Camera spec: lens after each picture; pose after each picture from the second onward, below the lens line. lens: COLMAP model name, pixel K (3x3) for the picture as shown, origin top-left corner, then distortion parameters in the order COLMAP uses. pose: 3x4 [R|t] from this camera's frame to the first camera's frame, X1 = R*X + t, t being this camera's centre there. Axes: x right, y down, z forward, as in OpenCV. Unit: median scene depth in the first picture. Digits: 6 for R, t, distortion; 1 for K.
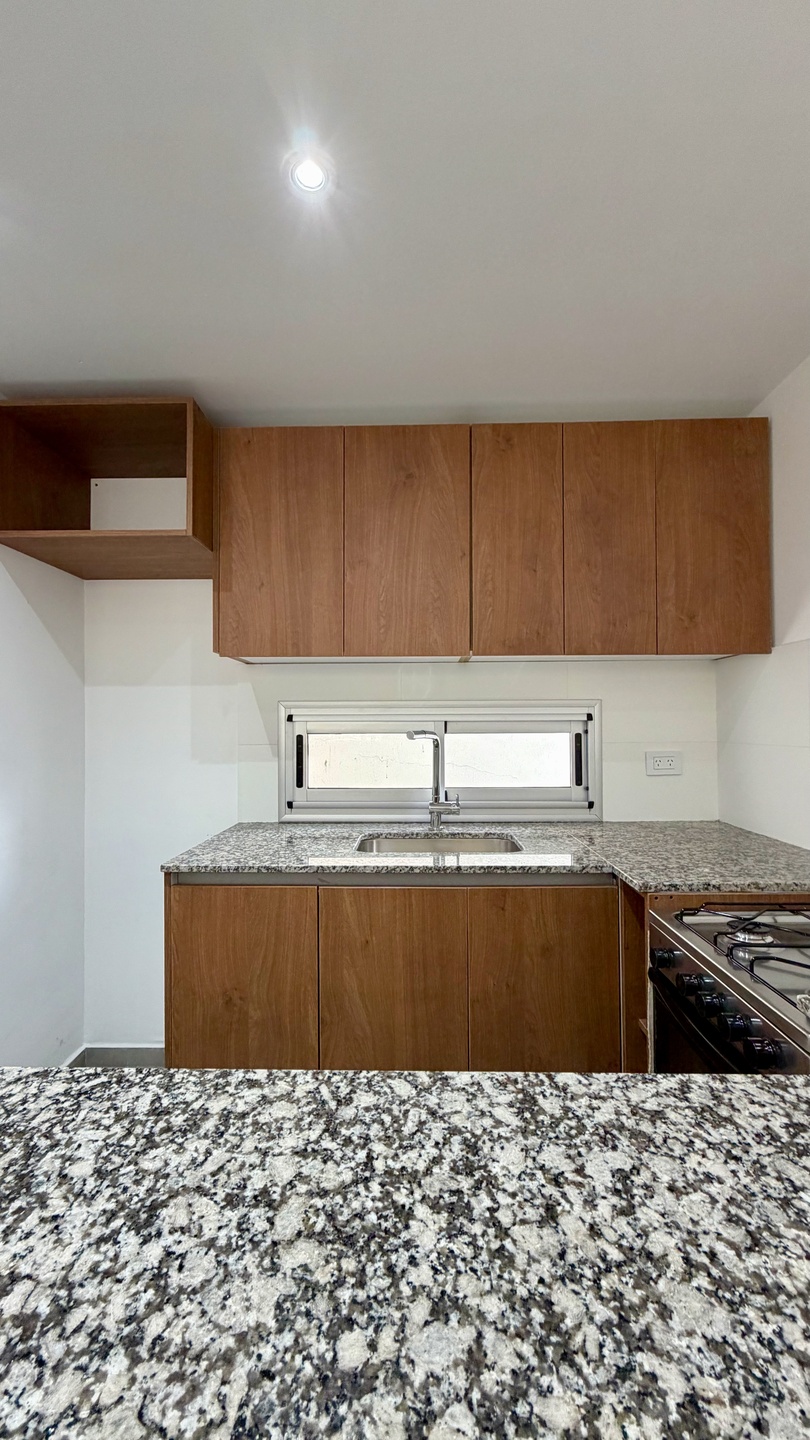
lens RADIAL K [[572.3, 0, 403.5], [0, 572.3, 718.0], [0, 0, 1]] dist [-0.000848, 0.000422]
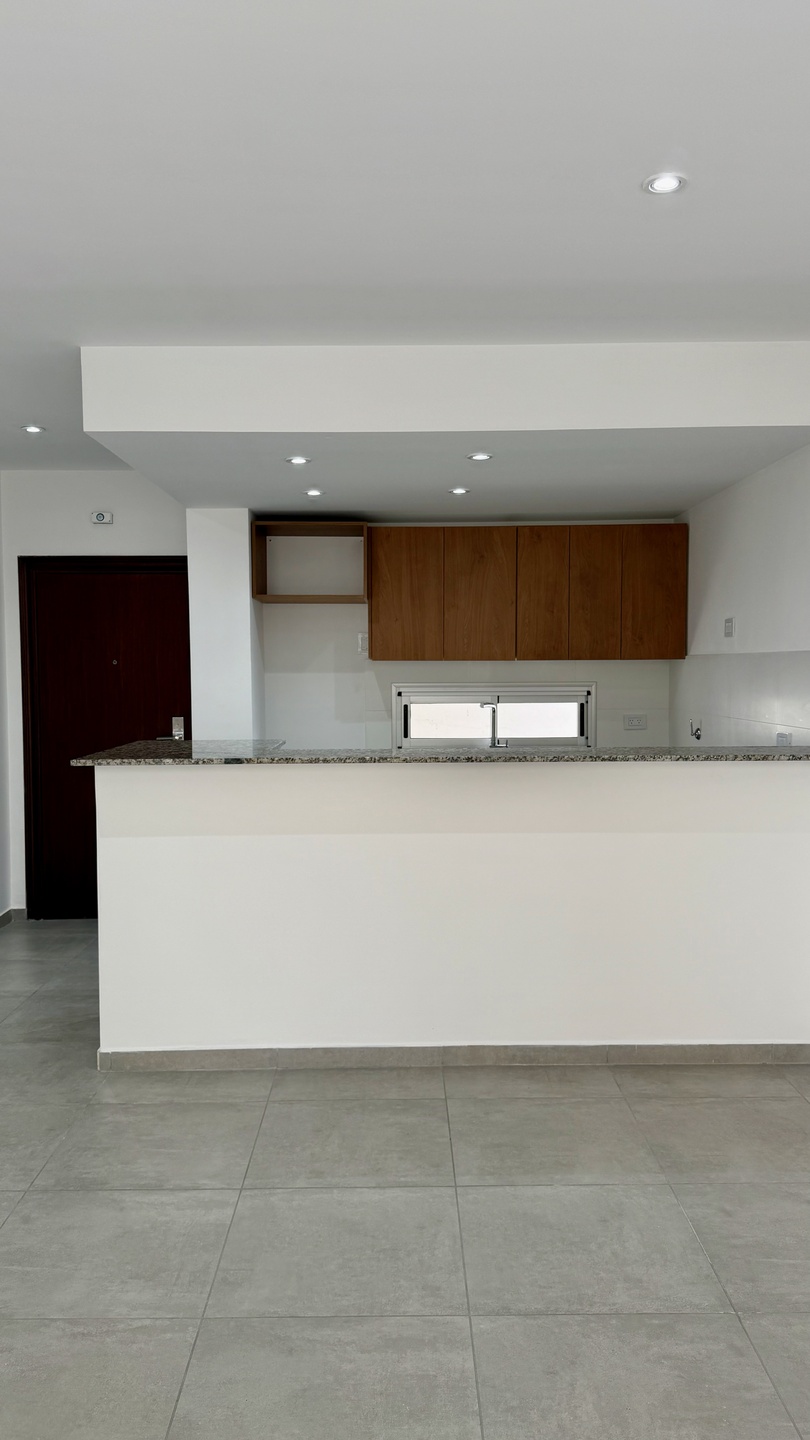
lens RADIAL K [[1061.0, 0, 399.4], [0, 1061.0, 719.1], [0, 0, 1]] dist [0.069954, -0.101252]
pose [[0.999455, -0.001923, 0.032956, -0.345101], [-0.000116, 0.998092, 0.061747, -0.128798], [-0.033012, -0.061717, 0.997548, -2.233367]]
